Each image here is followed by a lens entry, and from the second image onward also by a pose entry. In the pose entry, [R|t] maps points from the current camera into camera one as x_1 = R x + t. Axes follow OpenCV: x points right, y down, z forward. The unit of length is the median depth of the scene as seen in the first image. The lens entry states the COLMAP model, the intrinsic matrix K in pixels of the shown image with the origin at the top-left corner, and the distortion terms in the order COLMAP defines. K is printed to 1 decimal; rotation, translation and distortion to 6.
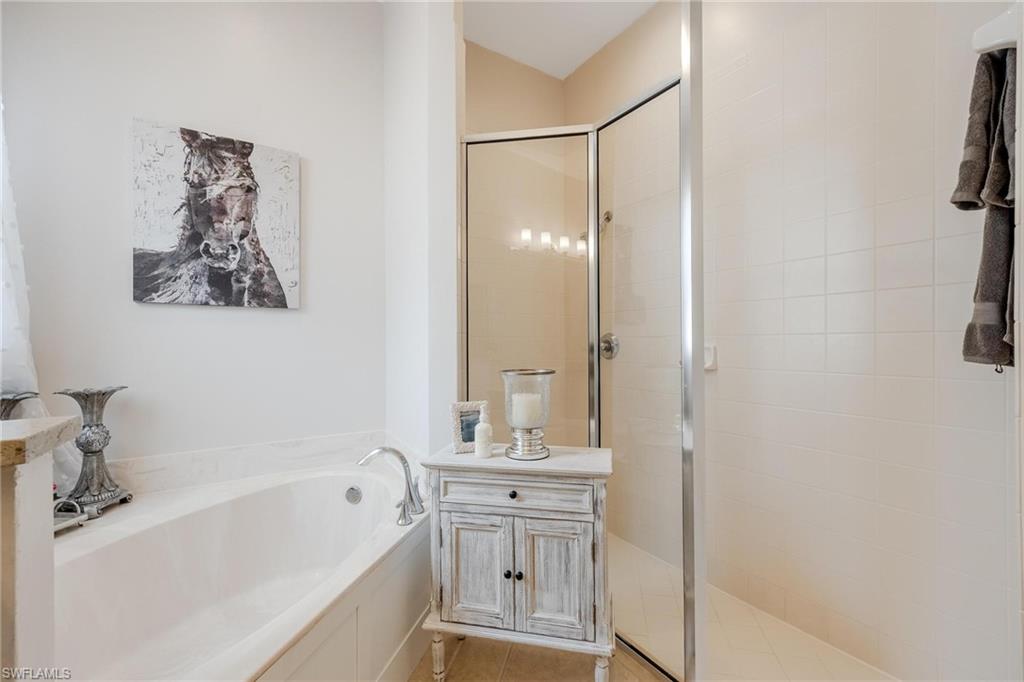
lens RADIAL K [[426.5, 0, 510.0], [0, 426.5, 341.5], [0, 0, 1]] dist [0.009787, -0.000299]
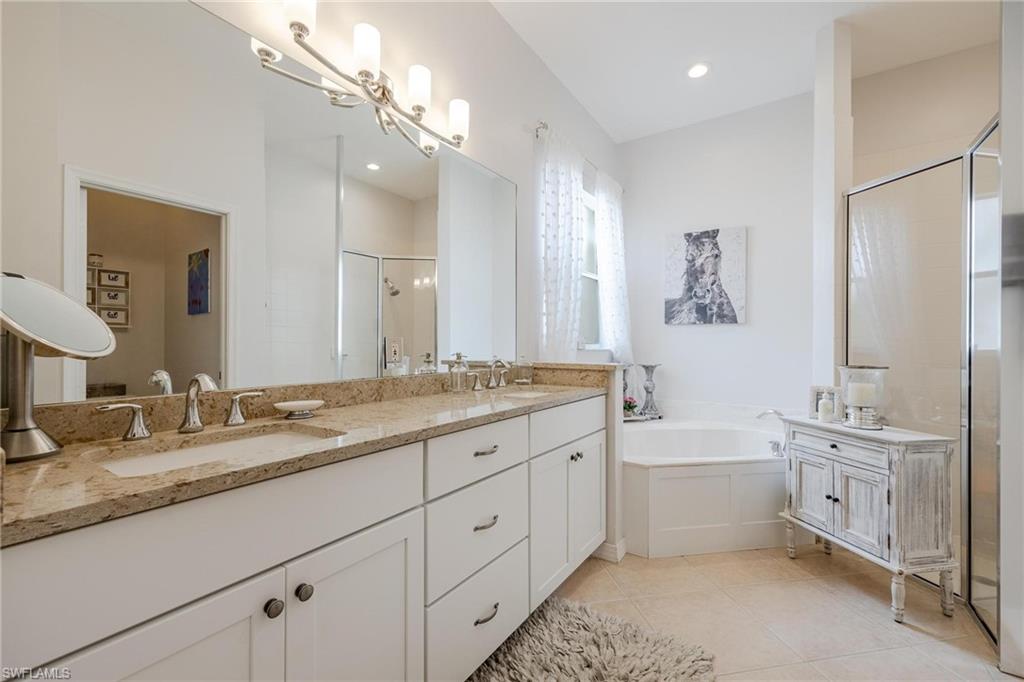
lens RADIAL K [[426.5, 0, 510.9], [0, 426.5, 341.2], [0, 0, 1]] dist [0.009787, -0.000299]
pose [[0.389731, 0.000016, -0.920929, 0.716626], [-0.003771, 0.999992, -0.001579, -0.003740], [0.920921, 0.004088, 0.389728, -0.478987]]
